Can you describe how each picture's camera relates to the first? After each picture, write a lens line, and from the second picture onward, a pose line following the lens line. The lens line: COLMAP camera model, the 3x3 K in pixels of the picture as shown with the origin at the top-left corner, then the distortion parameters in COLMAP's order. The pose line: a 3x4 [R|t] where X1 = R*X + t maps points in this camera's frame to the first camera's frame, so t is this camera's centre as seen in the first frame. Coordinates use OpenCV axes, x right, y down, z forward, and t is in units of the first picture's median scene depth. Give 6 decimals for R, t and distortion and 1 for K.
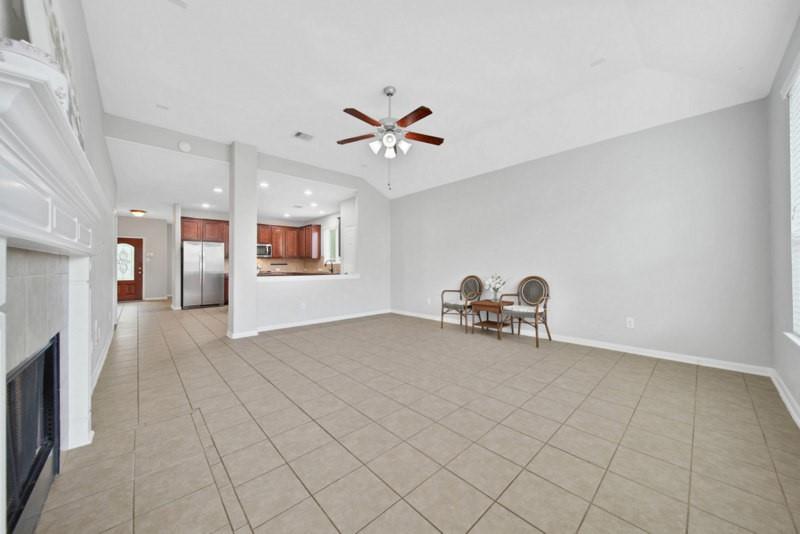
lens RADIAL K [[284.1, 0, 402.9], [0, 284.1, 262.5], [0, 0, 1]] dist [-0.000543, -0.000024]
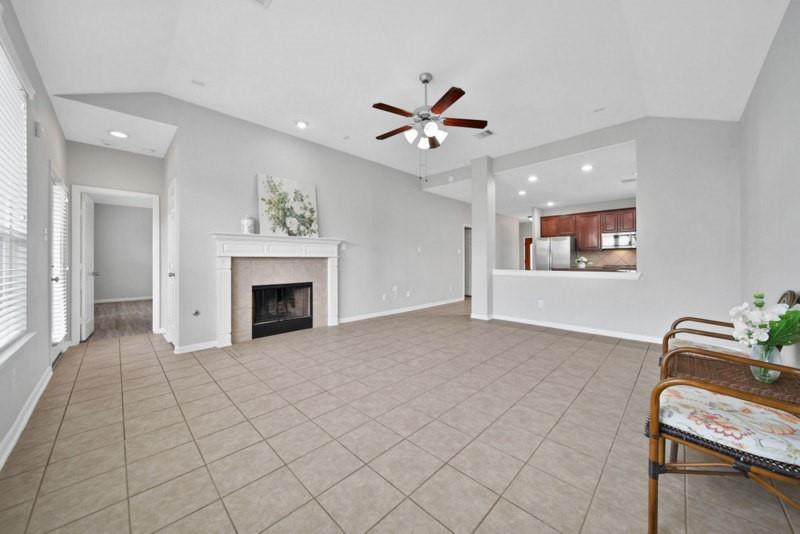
lens RADIAL K [[284.1, 0, 402.9], [0, 284.1, 262.5], [0, 0, 1]] dist [-0.000543, -0.000024]
pose [[0.045265, 0.019977, -0.998775, 1.275027], [0.013943, 0.999690, 0.020627, -0.016360], [0.998878, -0.014860, 0.044972, 1.208096]]
